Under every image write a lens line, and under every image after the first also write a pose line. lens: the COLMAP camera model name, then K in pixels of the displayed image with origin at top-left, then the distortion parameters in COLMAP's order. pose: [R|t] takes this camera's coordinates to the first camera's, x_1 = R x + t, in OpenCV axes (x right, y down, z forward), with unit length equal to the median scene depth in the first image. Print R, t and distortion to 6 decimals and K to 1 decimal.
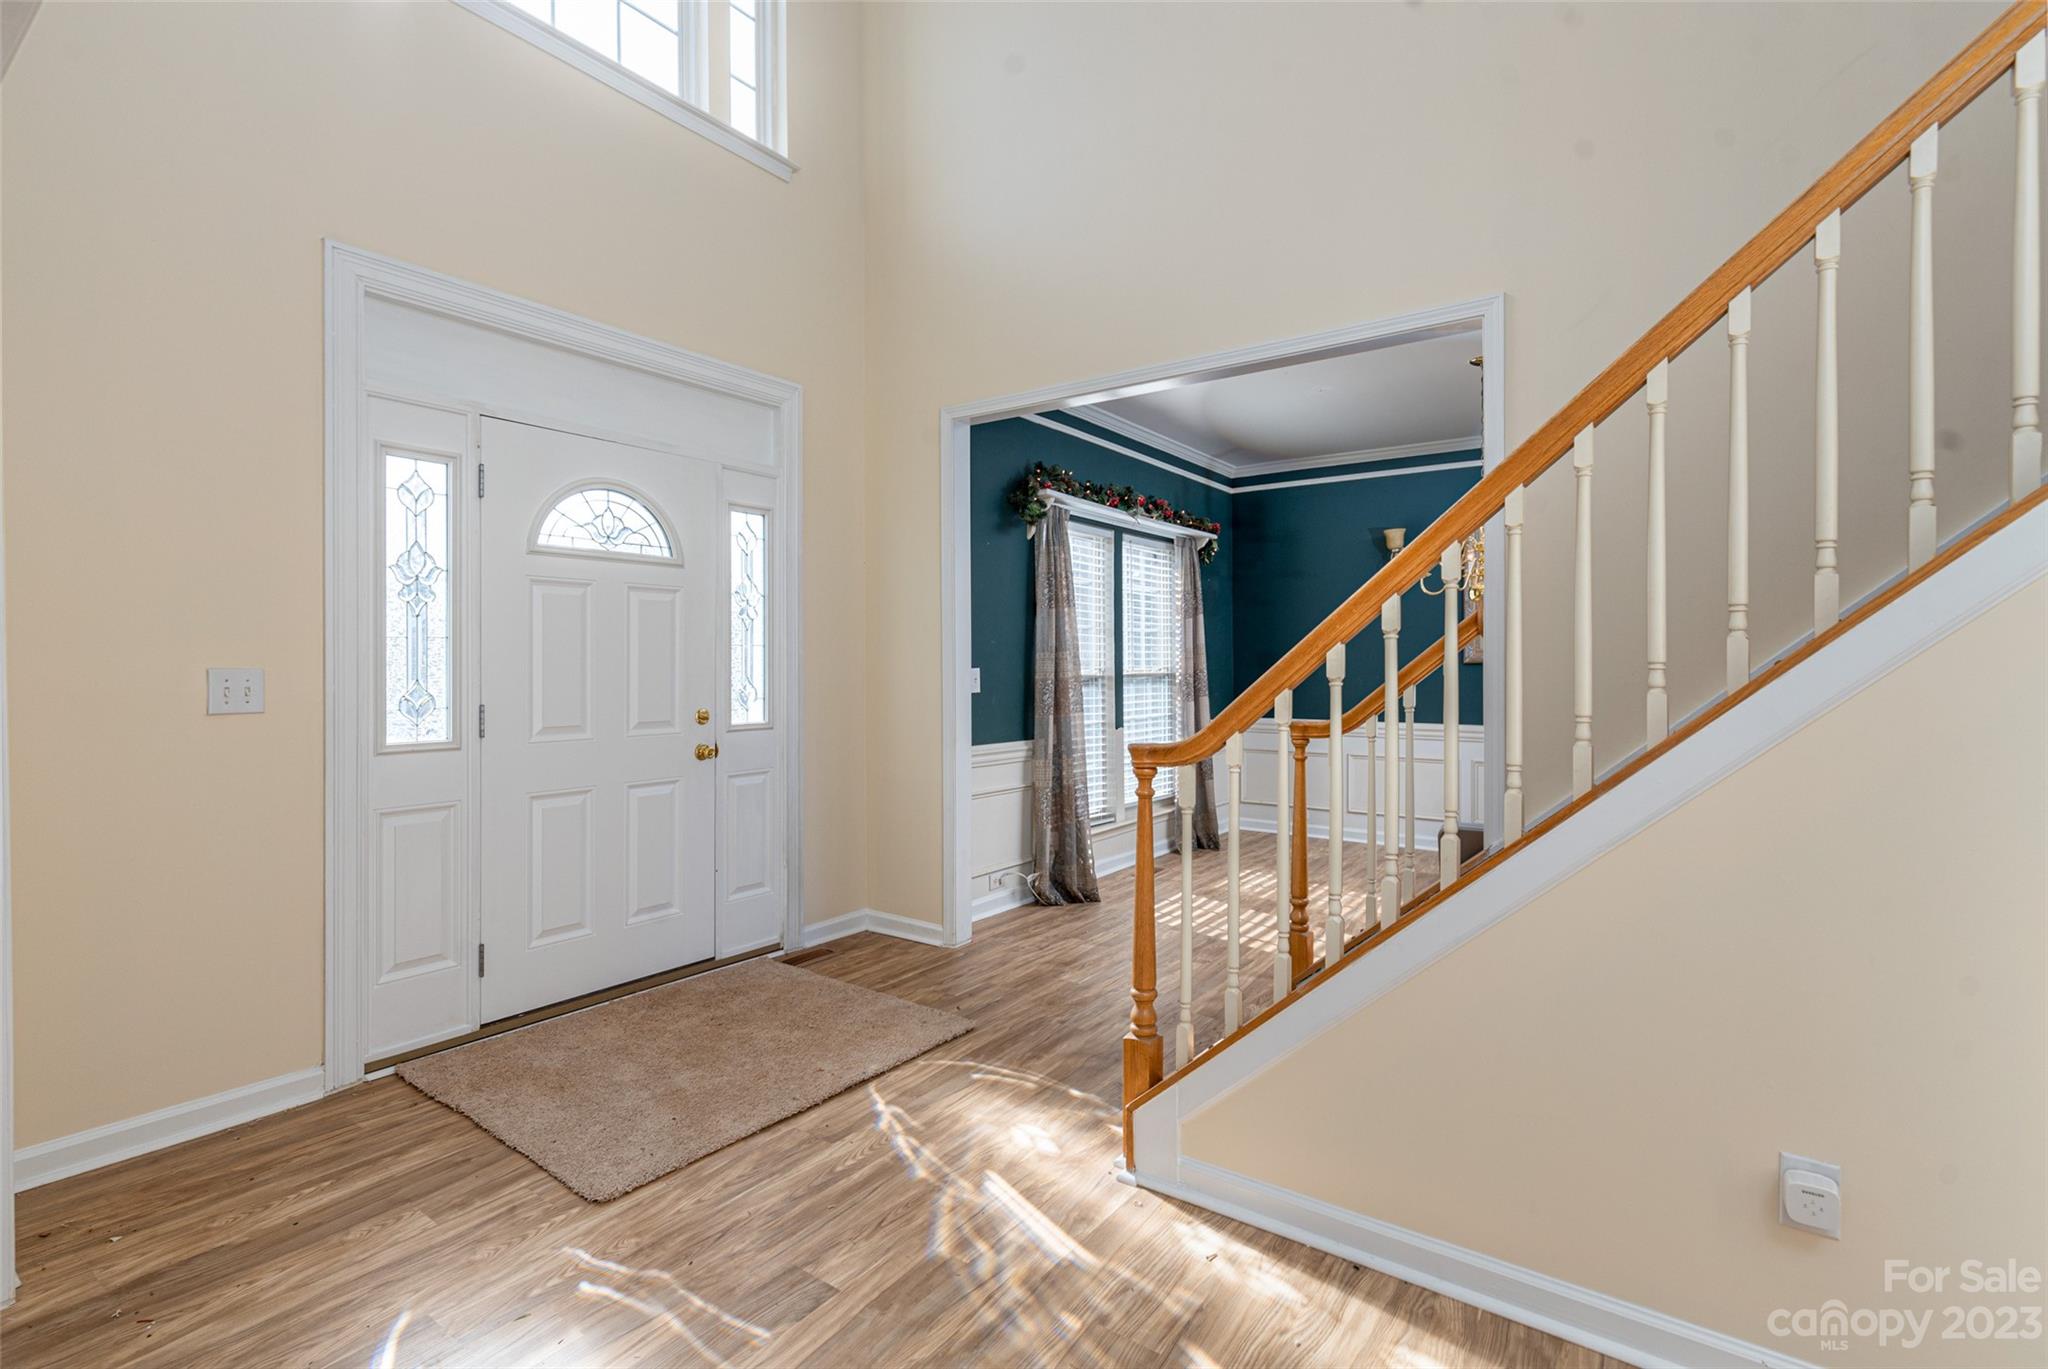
lens RADIAL K [[942.7, 0, 1011.9], [0, 942.7, 684.3], [0, 0, 1]] dist [-0.002168, 0.000653]
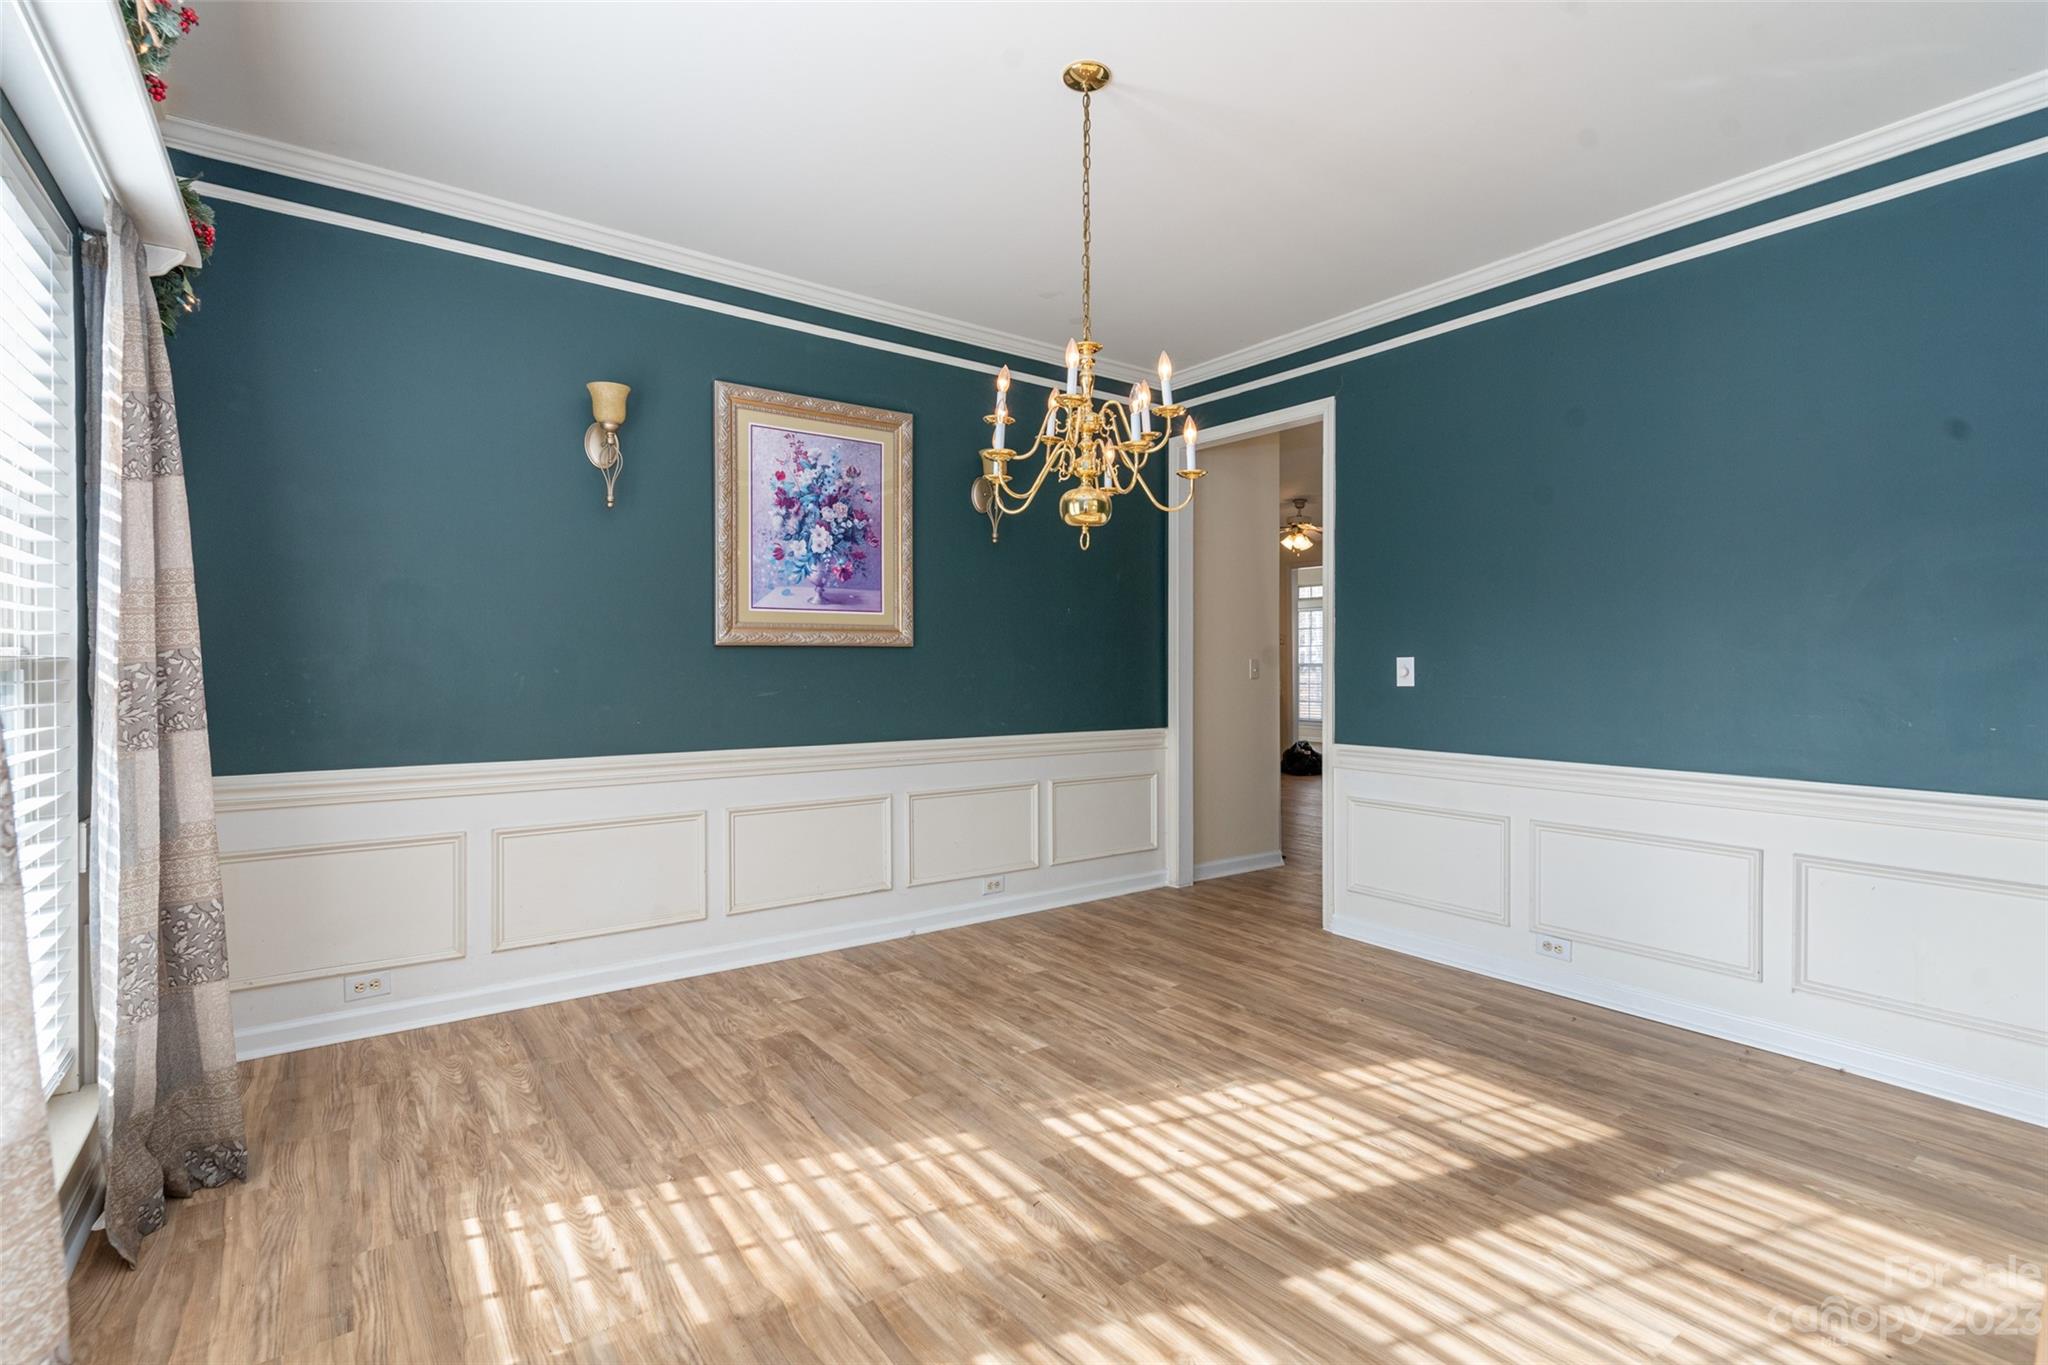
lens RADIAL K [[942.7, 0, 1013.0], [0, 942.7, 669.7], [0, 0, 1]] dist [-0.002168, 0.000653]
pose [[0.318060, -0.000784, 0.948070, -0.016912], [0.012261, 0.999919, -0.003287, -0.007149], [-0.947991, 0.012670, 0.318044, 0.927979]]
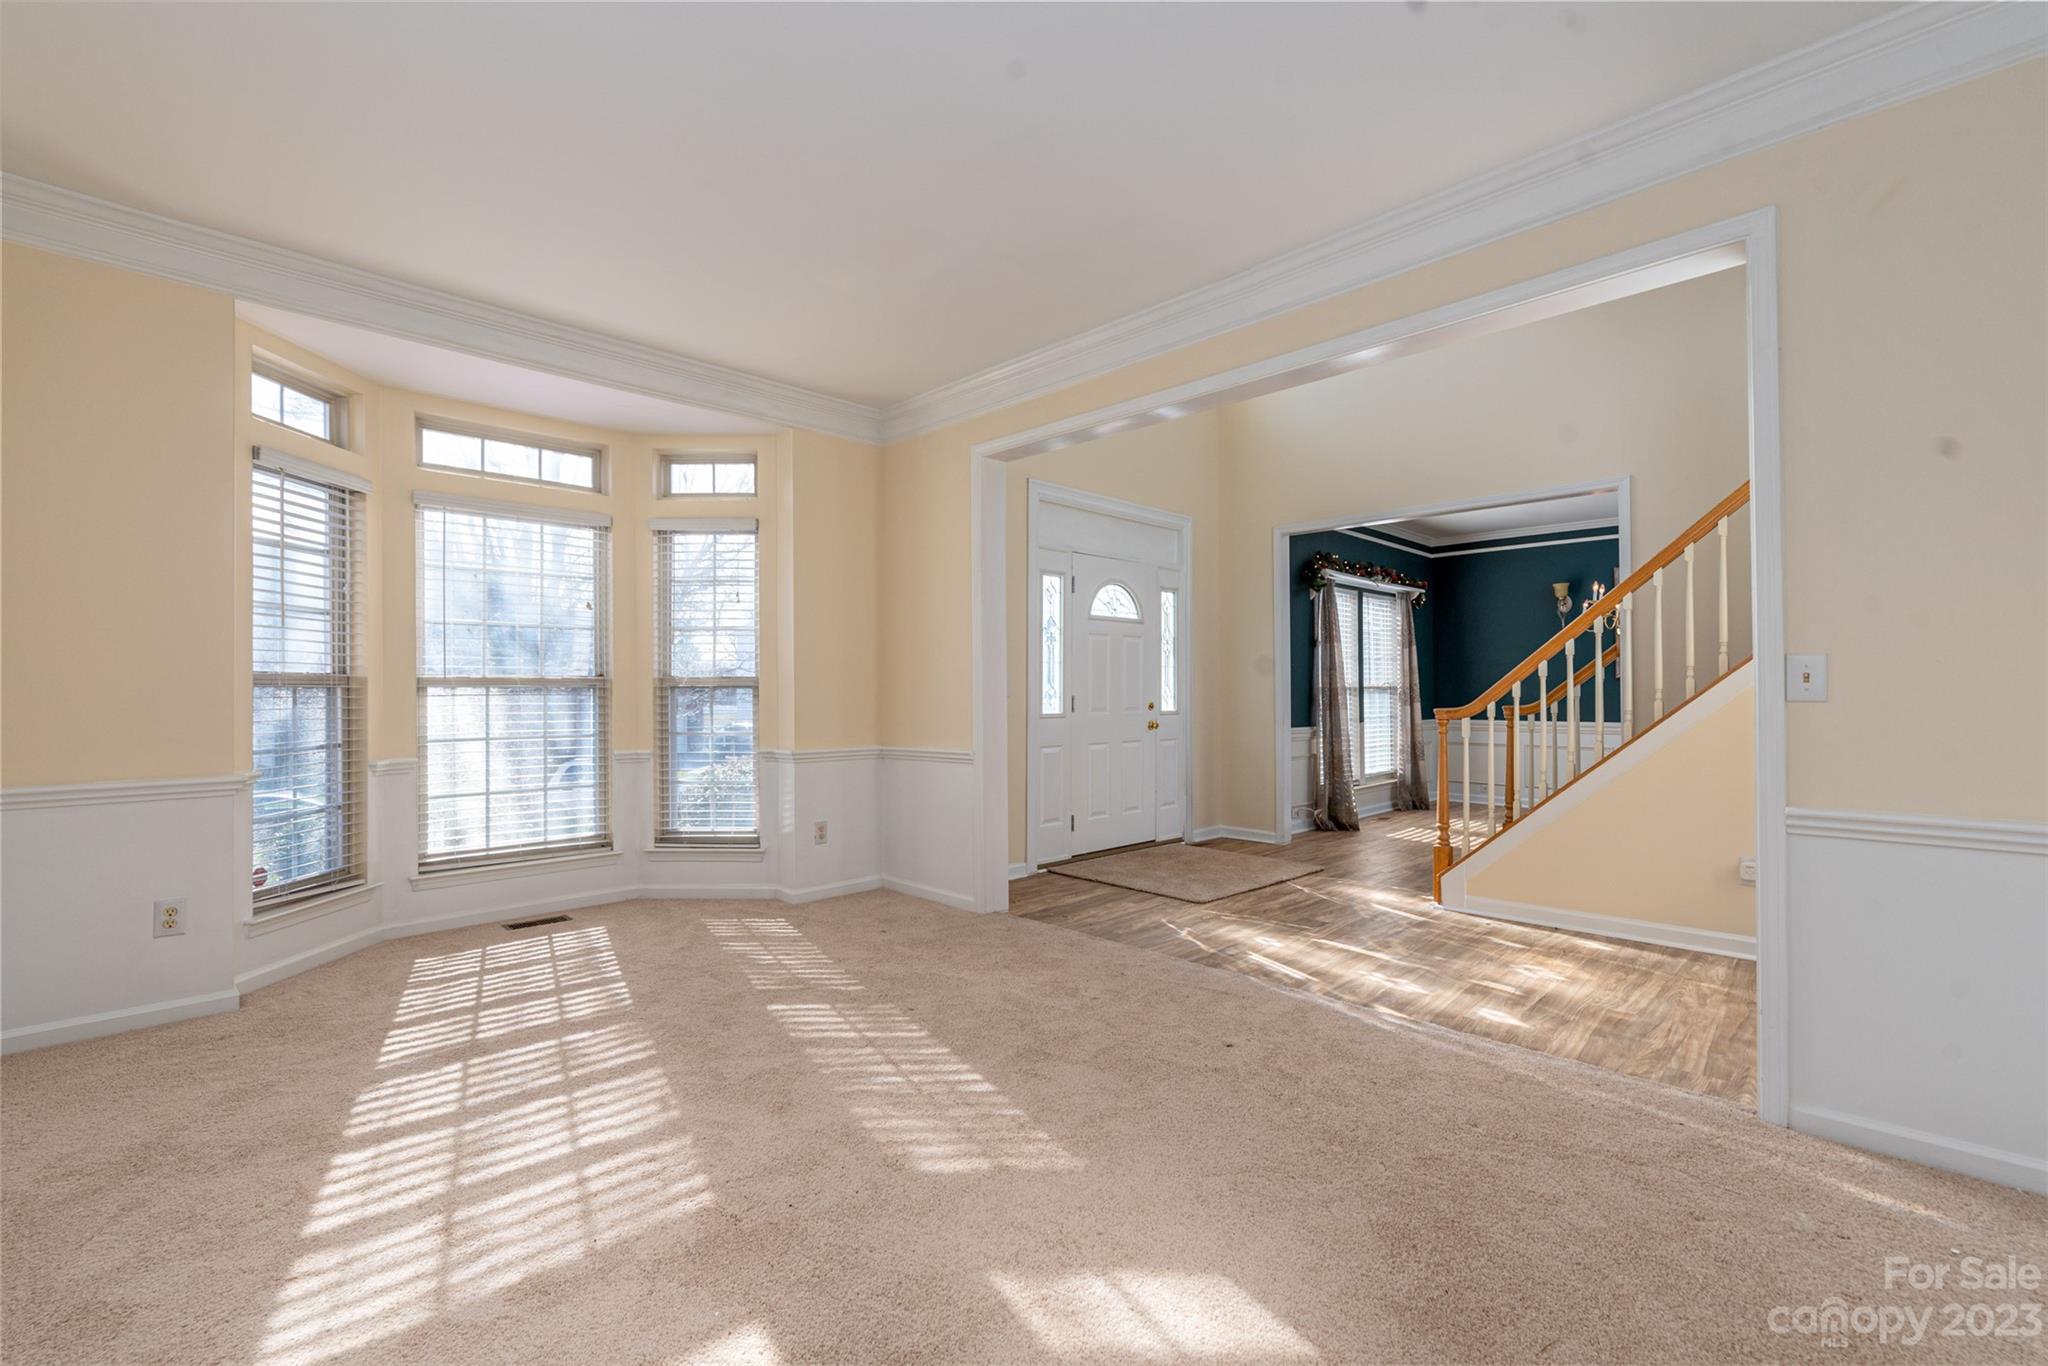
lens RADIAL K [[892.3, 0, 1007.0], [0, 892.3, 690.9], [0, 0, 1]] dist [0.002481, 0.000017]
pose [[0.987132, -0.001429, -0.159900, -0.284735], [-0.002183, 0.999746, -0.022413, 0.039204], [0.159891, 0.022474, 0.986879, -0.643335]]
